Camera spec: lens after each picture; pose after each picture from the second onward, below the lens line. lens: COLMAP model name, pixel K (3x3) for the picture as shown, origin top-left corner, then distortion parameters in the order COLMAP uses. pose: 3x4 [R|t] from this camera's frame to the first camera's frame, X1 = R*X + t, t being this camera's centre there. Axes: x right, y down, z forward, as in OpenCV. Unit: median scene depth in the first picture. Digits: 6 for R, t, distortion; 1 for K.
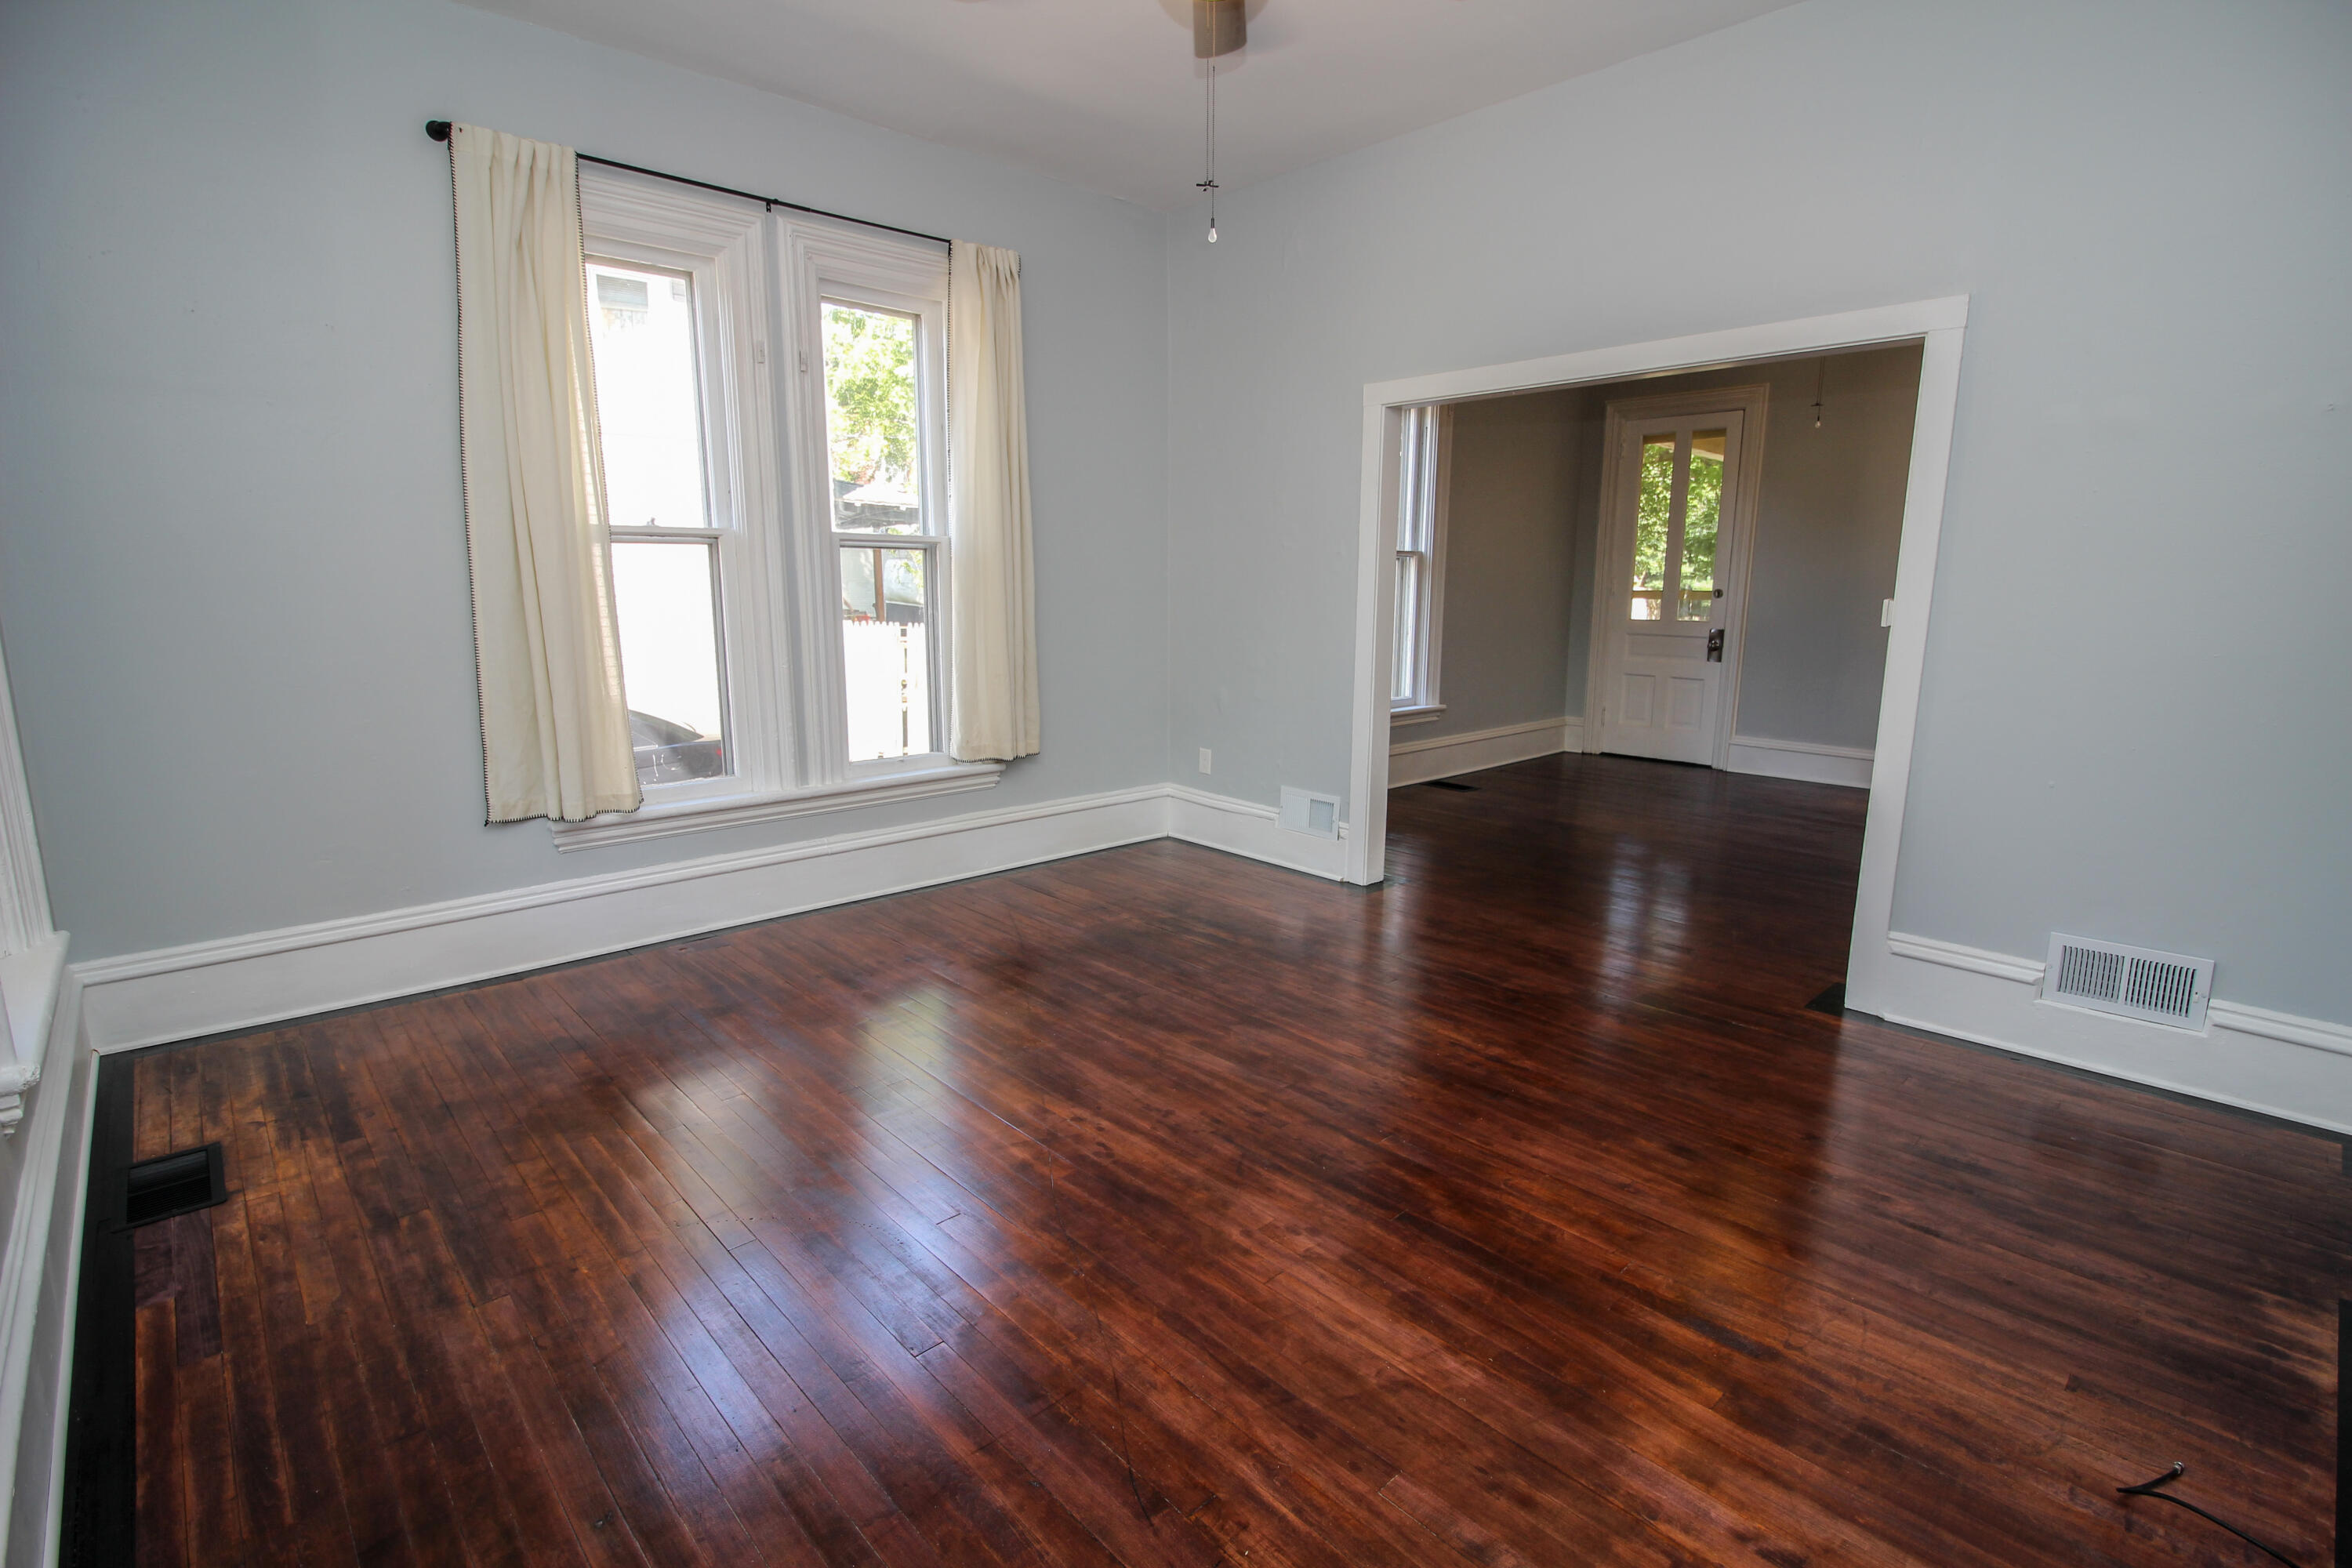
lens RADIAL K [[1090.1, 0, 1188.7], [0, 1090.1, 794.4], [0, 0, 1]] dist [-0.013195, -0.001489]
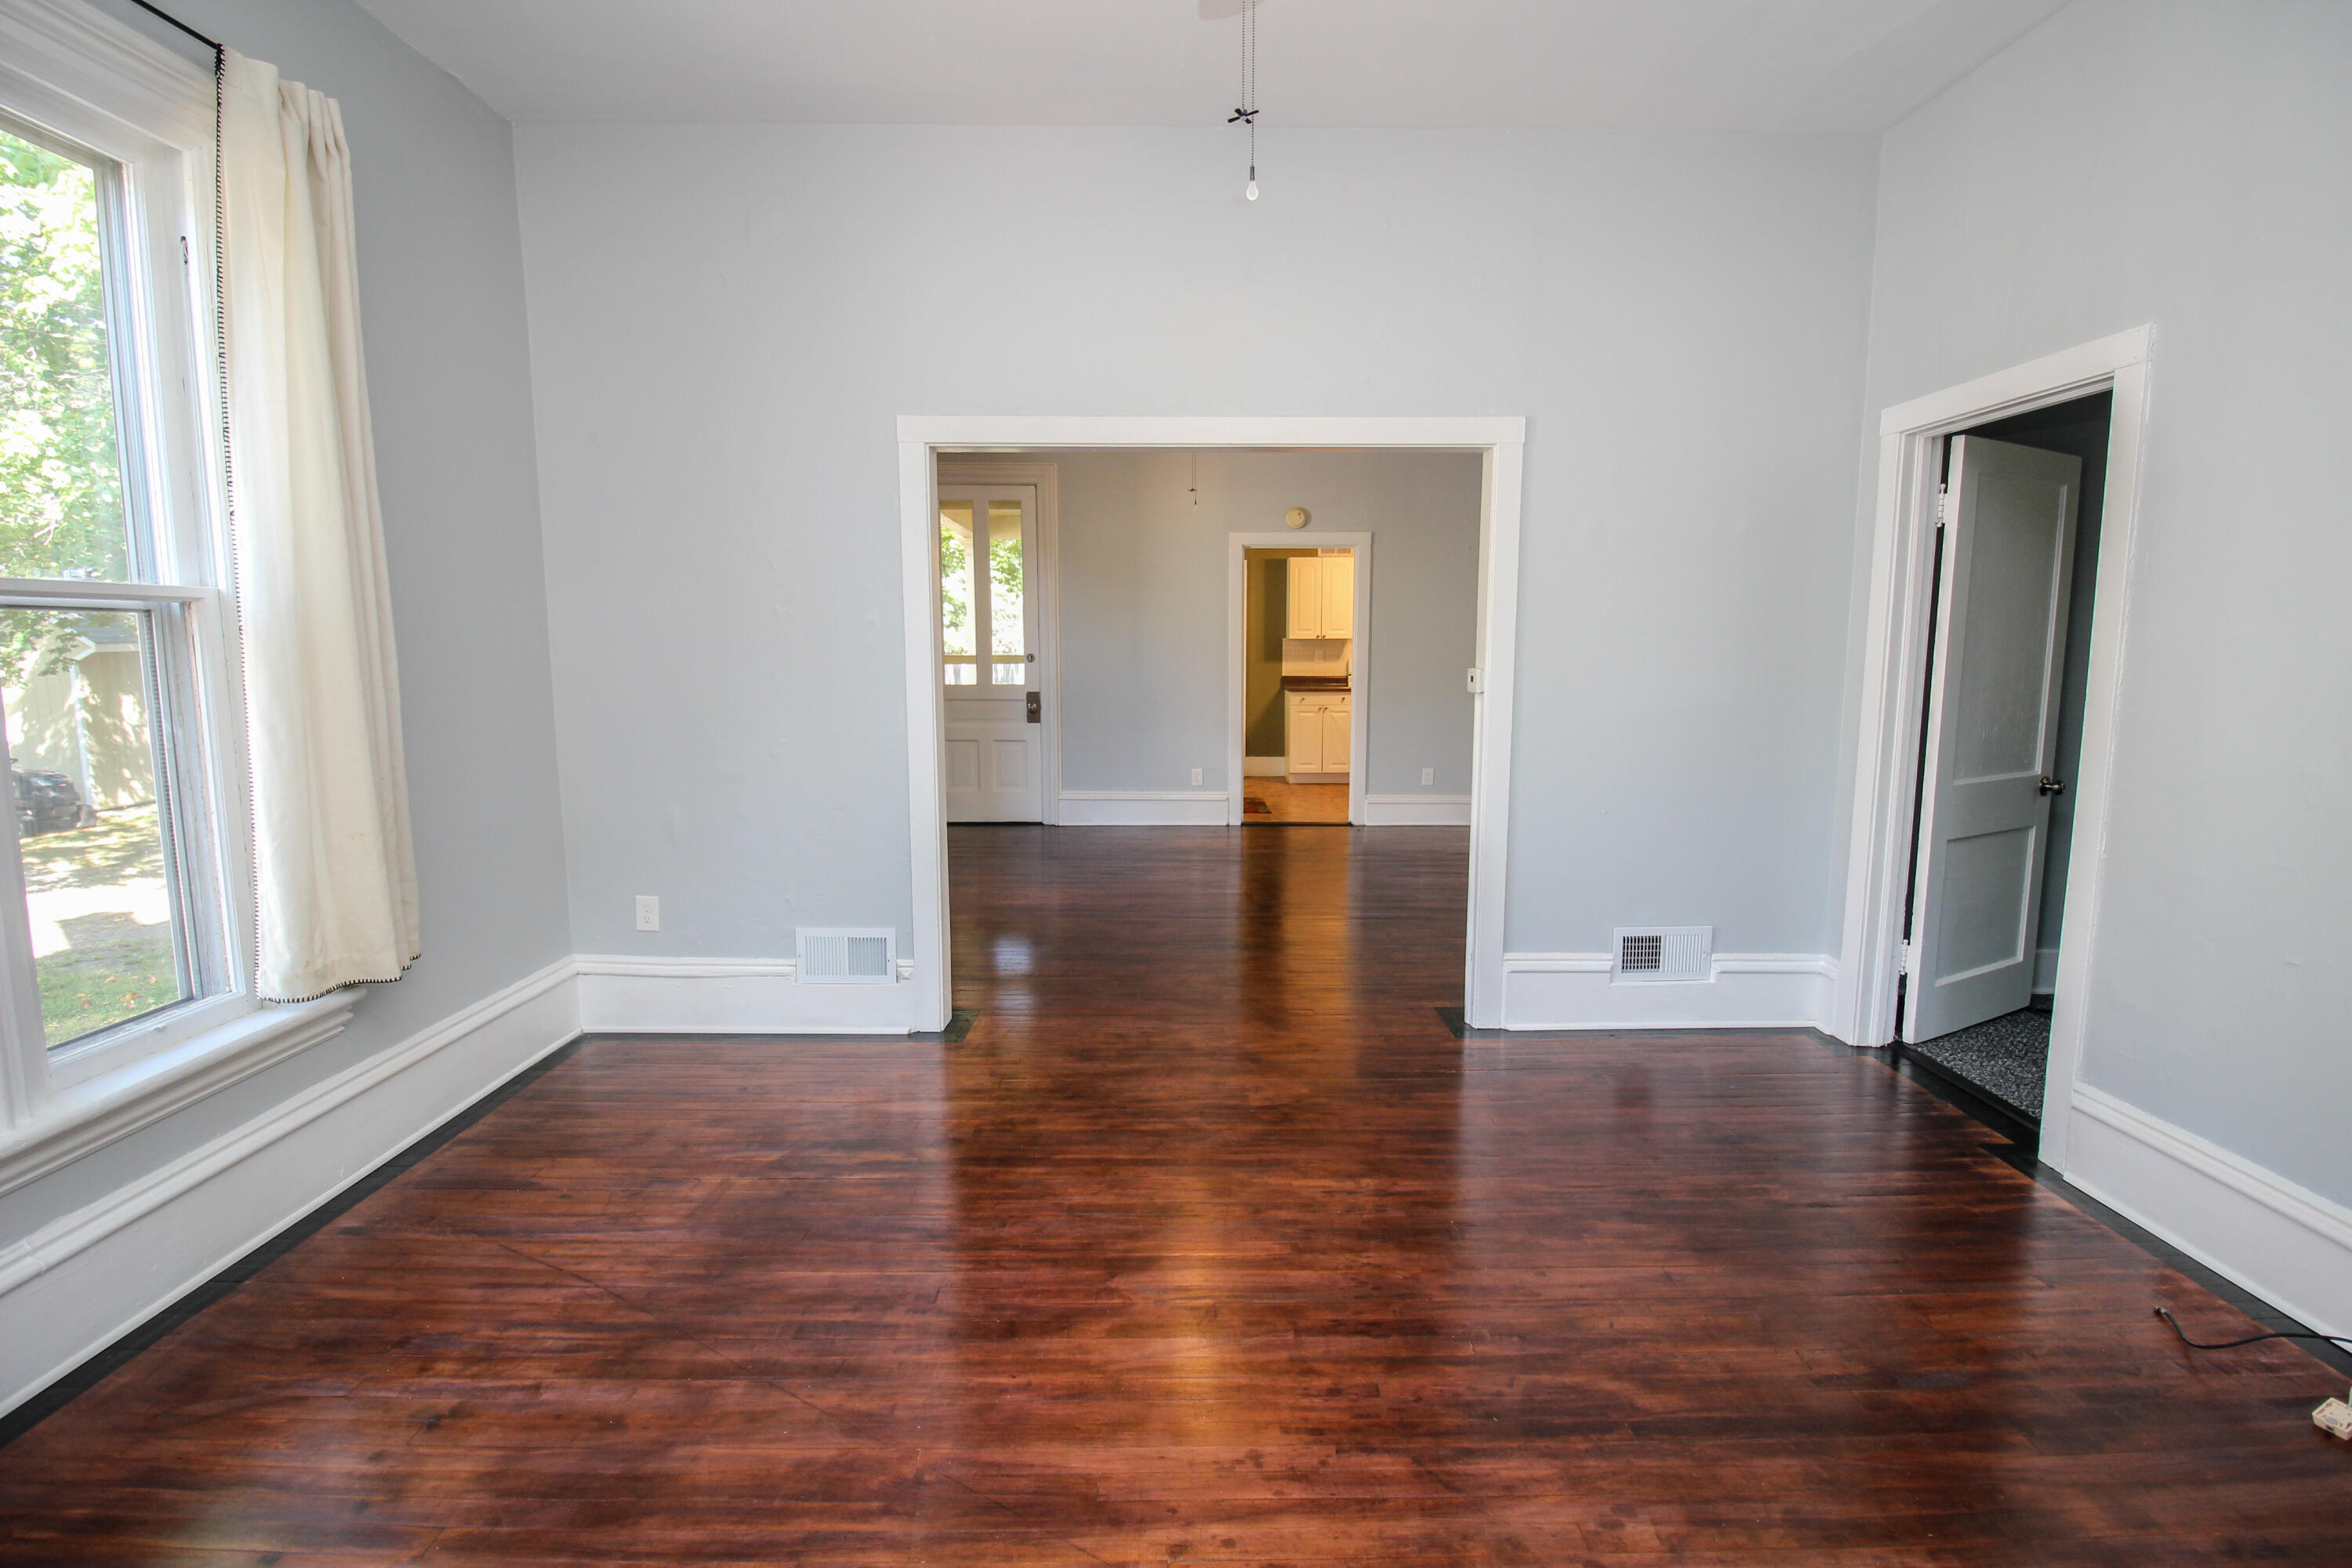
lens RADIAL K [[1090.1, 0, 1186.1], [0, 1090.1, 771.1], [0, 0, 1]] dist [-0.013195, -0.001489]
pose [[0.677768, -0.092690, 0.729410, -0.304618], [0.146192, 0.989204, -0.010139, -0.077099], [-0.720596, 0.113506, 0.684002, 0.323311]]
